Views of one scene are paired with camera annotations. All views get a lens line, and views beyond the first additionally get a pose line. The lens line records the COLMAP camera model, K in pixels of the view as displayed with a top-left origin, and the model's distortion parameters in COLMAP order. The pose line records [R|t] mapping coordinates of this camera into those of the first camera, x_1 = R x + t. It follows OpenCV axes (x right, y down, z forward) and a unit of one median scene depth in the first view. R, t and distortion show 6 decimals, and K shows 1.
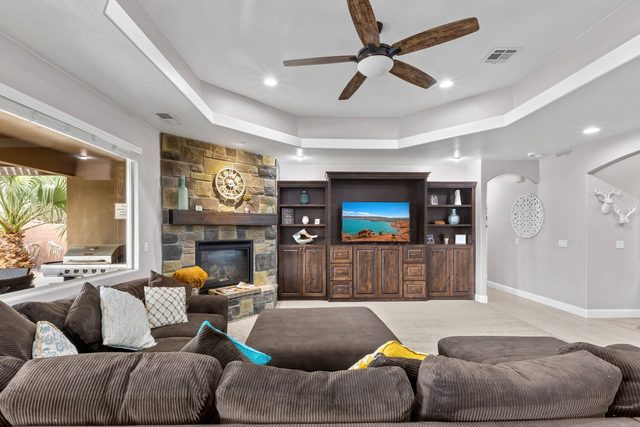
lens RADIAL K [[298.1, 0, 320.2], [0, 298.1, 230.1], [0, 0, 1]] dist [0.000188, 0.000030]
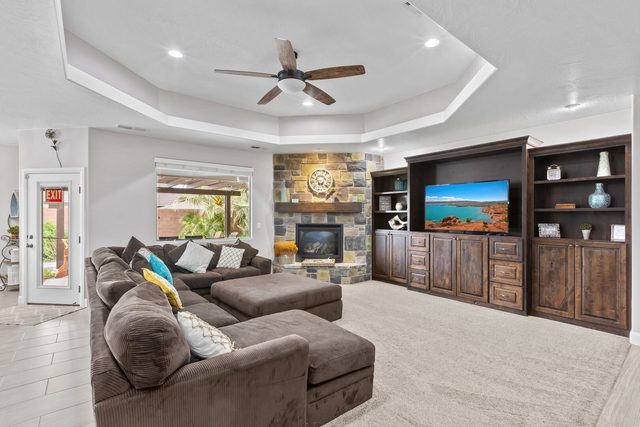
lens RADIAL K [[297.4, 0, 318.2], [0, 297.4, 217.5], [0, 0, 1]] dist [0.000809, 0.000203]
pose [[0.606244, 0.006597, -0.795251, 0.648060], [-0.005187, 0.999977, 0.004342, 0.000741], [0.795261, 0.001493, 0.606265, 0.175533]]
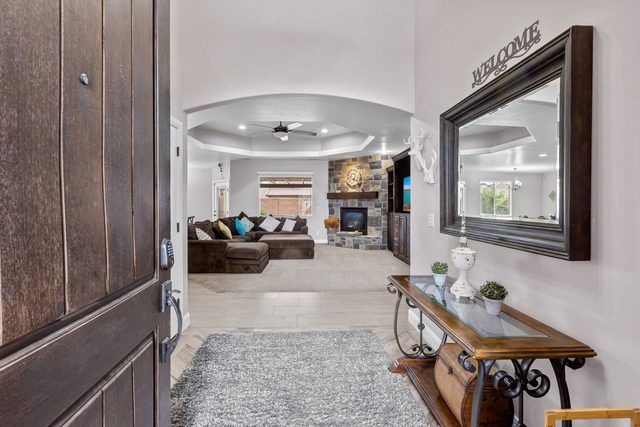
lens RADIAL K [[292.6, 0, 319.4], [0, 292.6, 208.5], [0, 0, 1]] dist [0.000531, -0.000002]
pose [[0.020365, 0.013150, -0.999706, 1.359550], [-0.005441, 0.999900, 0.013042, 0.017979], [0.999778, 0.005174, 0.020434, 0.663288]]
